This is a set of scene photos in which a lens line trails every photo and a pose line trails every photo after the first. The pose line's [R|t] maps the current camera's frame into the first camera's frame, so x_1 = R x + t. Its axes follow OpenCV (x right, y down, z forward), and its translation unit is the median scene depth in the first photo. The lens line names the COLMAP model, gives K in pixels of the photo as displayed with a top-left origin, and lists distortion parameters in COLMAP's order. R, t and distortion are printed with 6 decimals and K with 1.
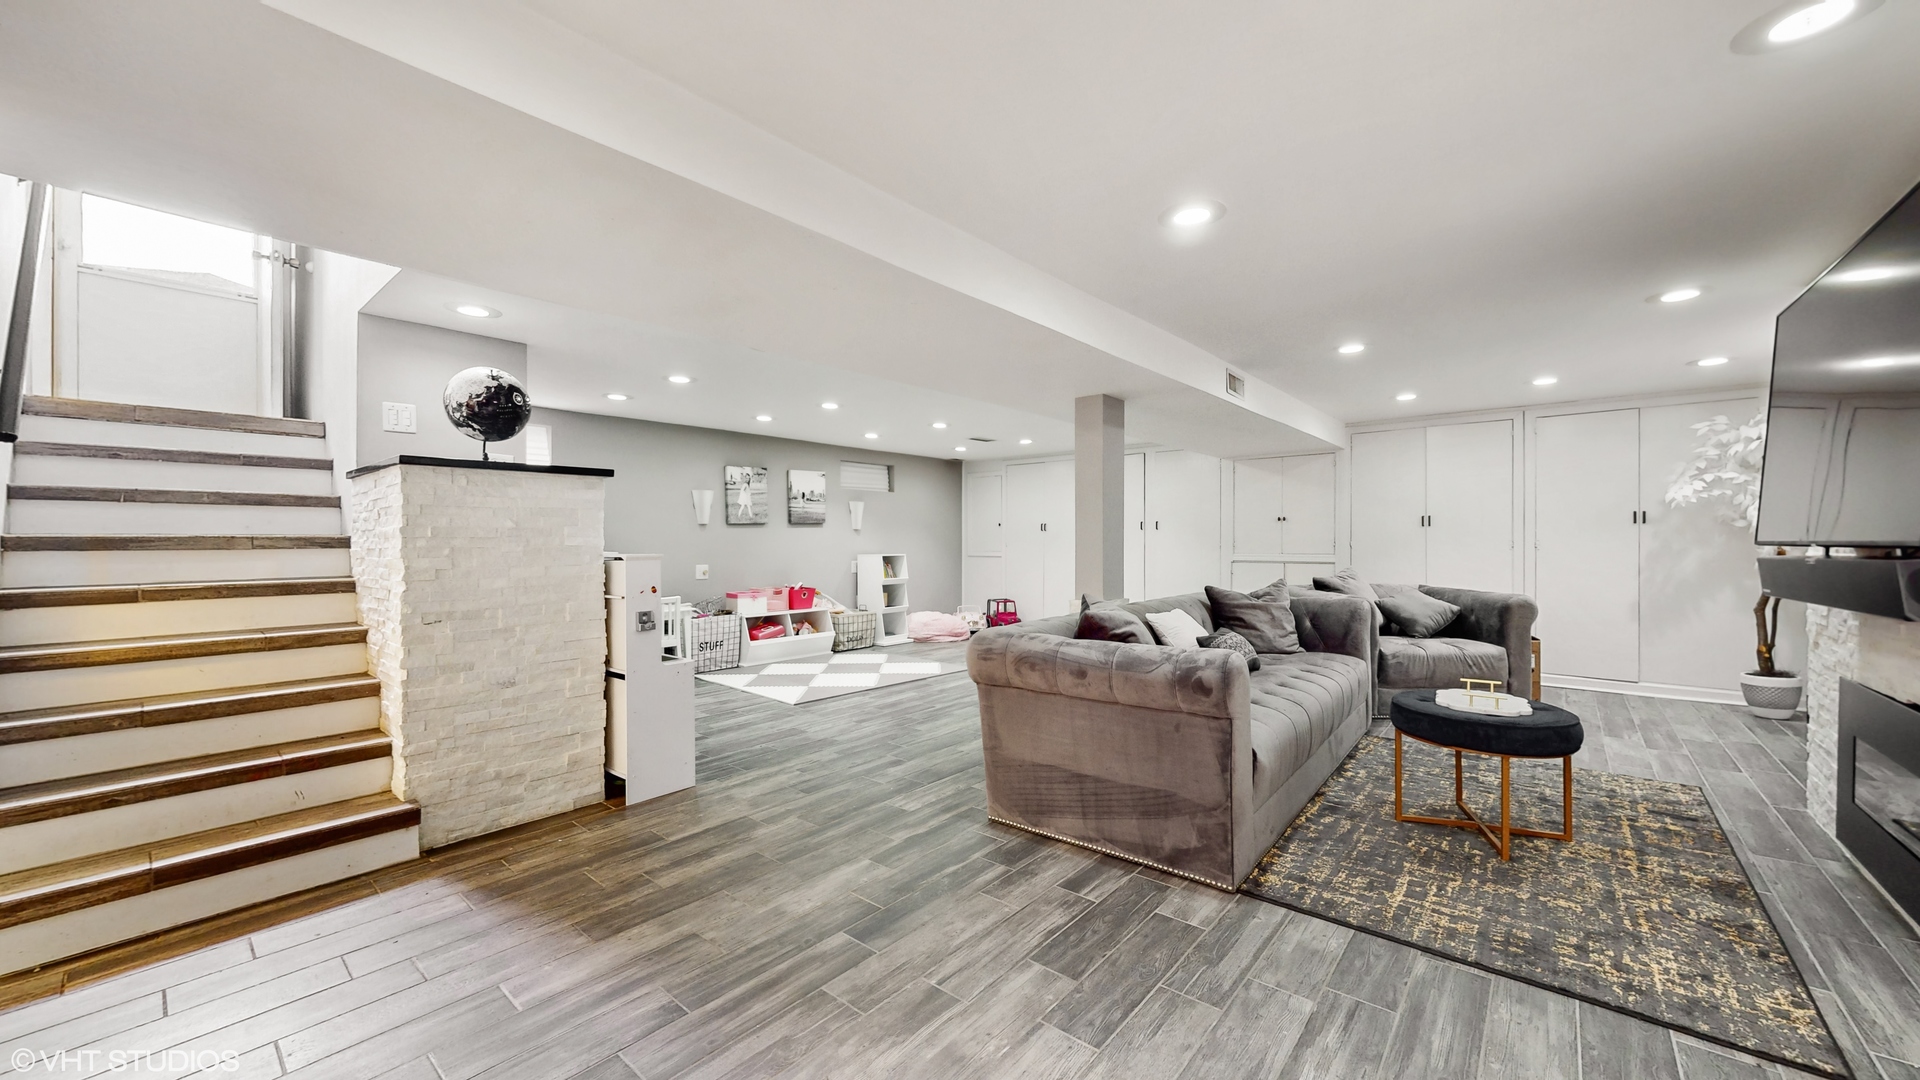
lens RADIAL K [[731.7, 0, 980.0], [0, 731.7, 536.3], [0, 0, 1]] dist [0.000452, -0.000003]
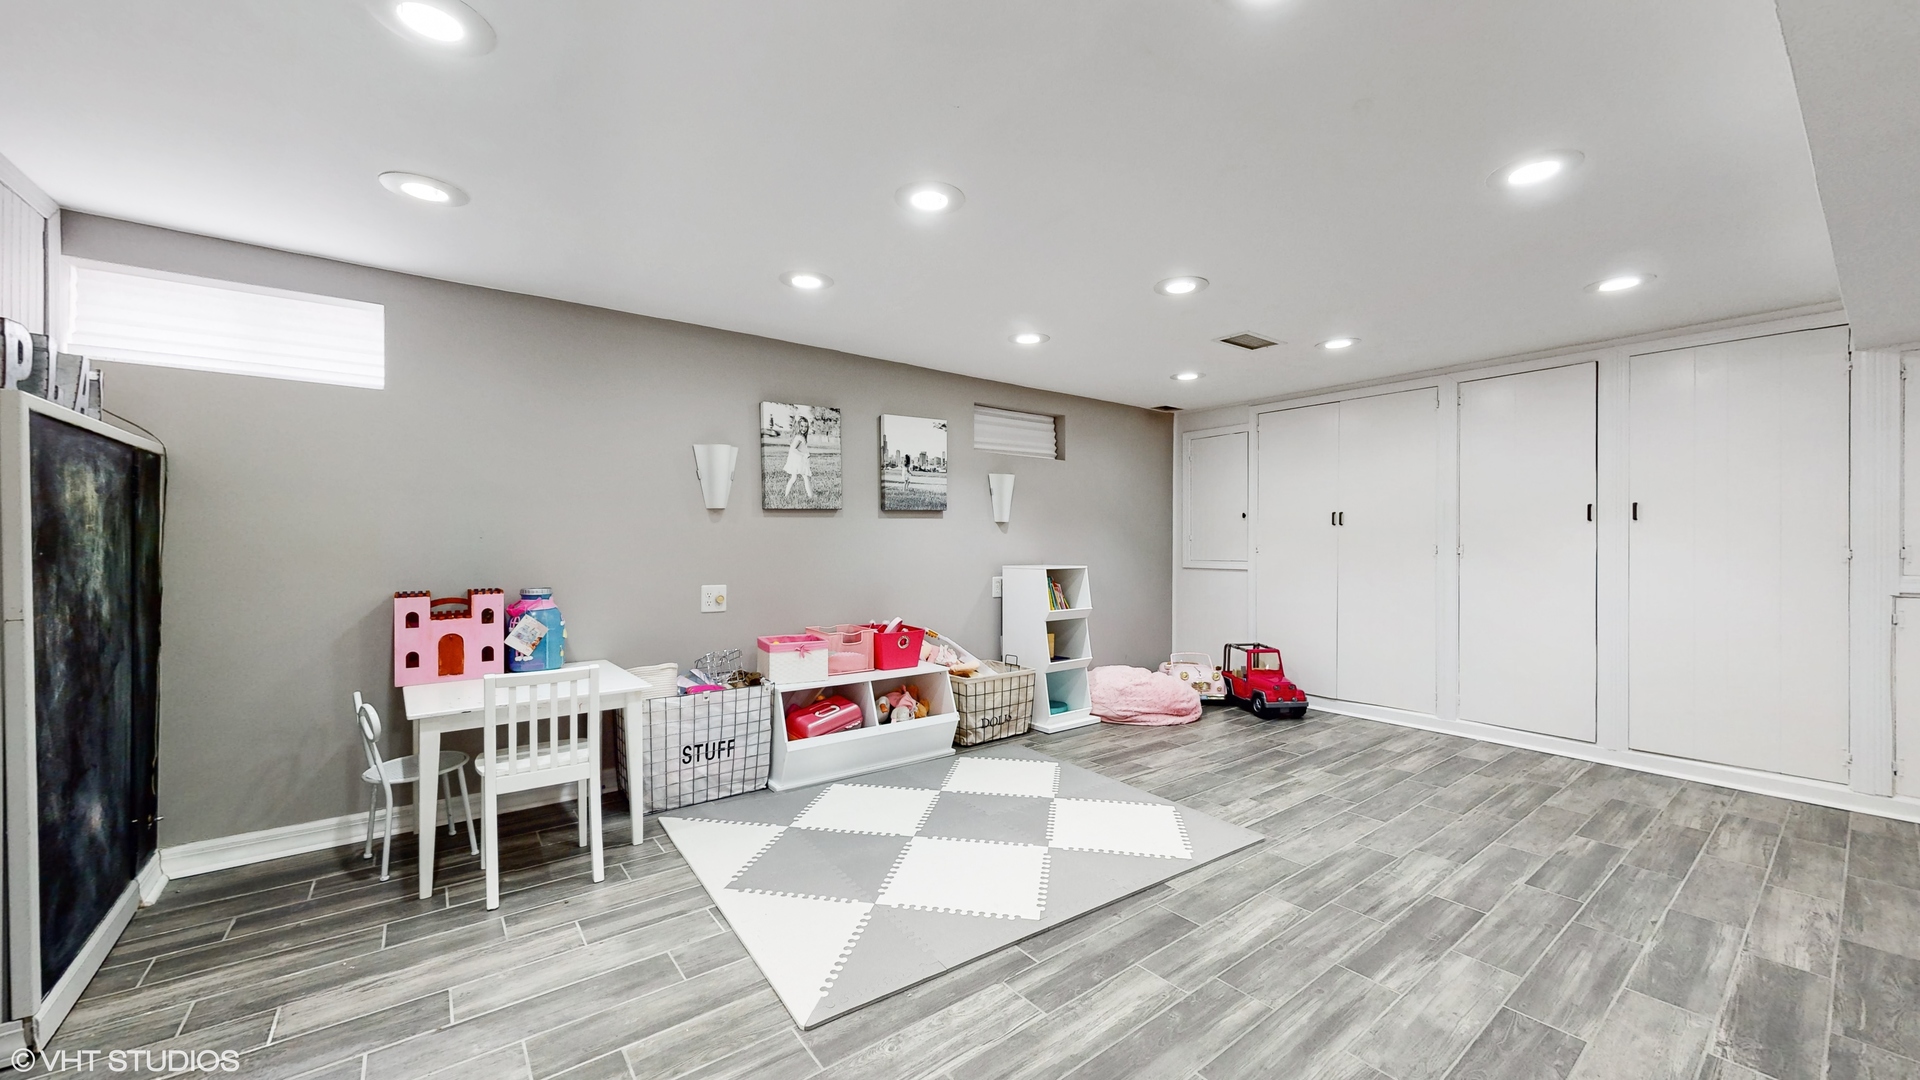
lens RADIAL K [[731.7, 0, 962.1], [0, 731.7, 540.9], [0, 0, 1]] dist [0.000452, -0.000003]
pose [[0.974349, 0.004182, -0.225004, -0.075672], [-0.003489, 0.999988, 0.003480, 0.003829], [0.225016, -0.002605, 0.974352, 0.474544]]
